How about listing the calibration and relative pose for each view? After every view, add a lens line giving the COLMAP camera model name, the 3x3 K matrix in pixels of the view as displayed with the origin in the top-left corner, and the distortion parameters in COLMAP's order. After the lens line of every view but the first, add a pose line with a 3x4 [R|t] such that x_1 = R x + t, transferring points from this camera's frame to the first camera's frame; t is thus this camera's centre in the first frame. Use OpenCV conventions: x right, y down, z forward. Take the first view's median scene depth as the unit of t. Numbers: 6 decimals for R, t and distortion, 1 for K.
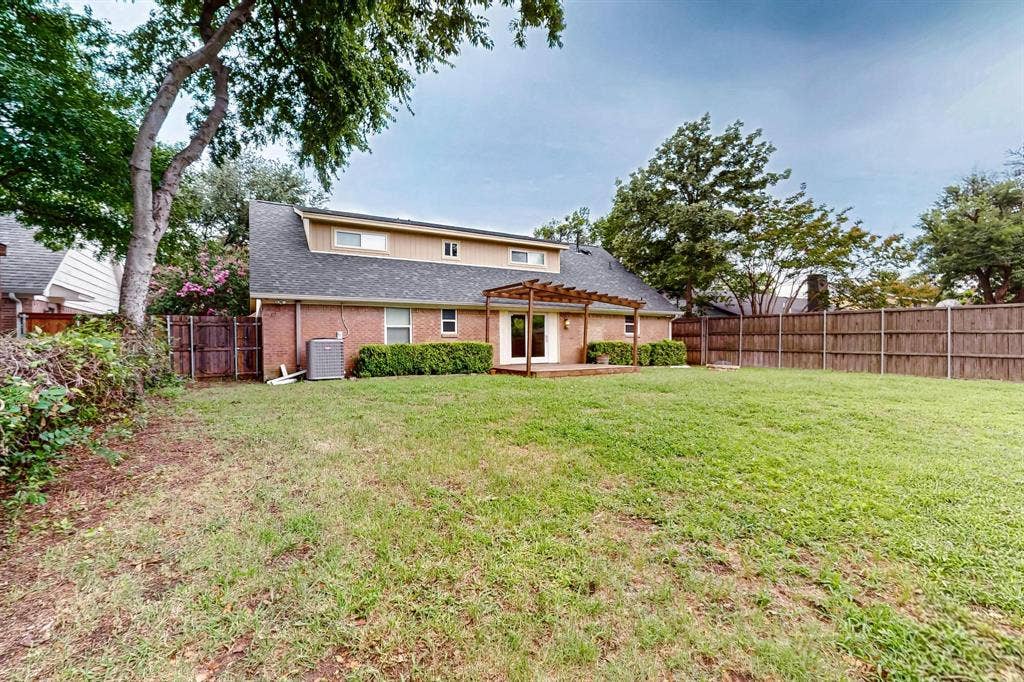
lens RADIAL K [[442.5, 0, 508.7], [0, 442.5, 347.7], [0, 0, 1]] dist [-0.001352, -0.000020]
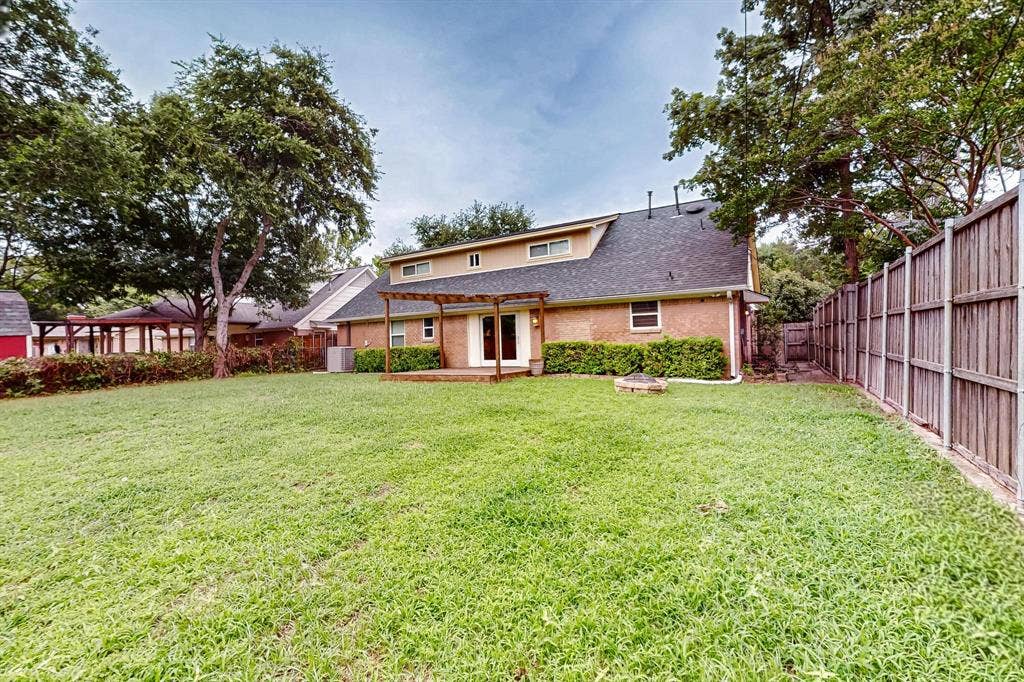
lens RADIAL K [[442.5, 0, 511.4], [0, 442.5, 342.4], [0, 0, 1]] dist [-0.001352, -0.000020]
pose [[0.485938, -0.009166, -0.873945, 0.891960], [0.020397, 0.999792, 0.000856, -0.016647], [0.873755, -0.018242, 0.486024, 0.552513]]
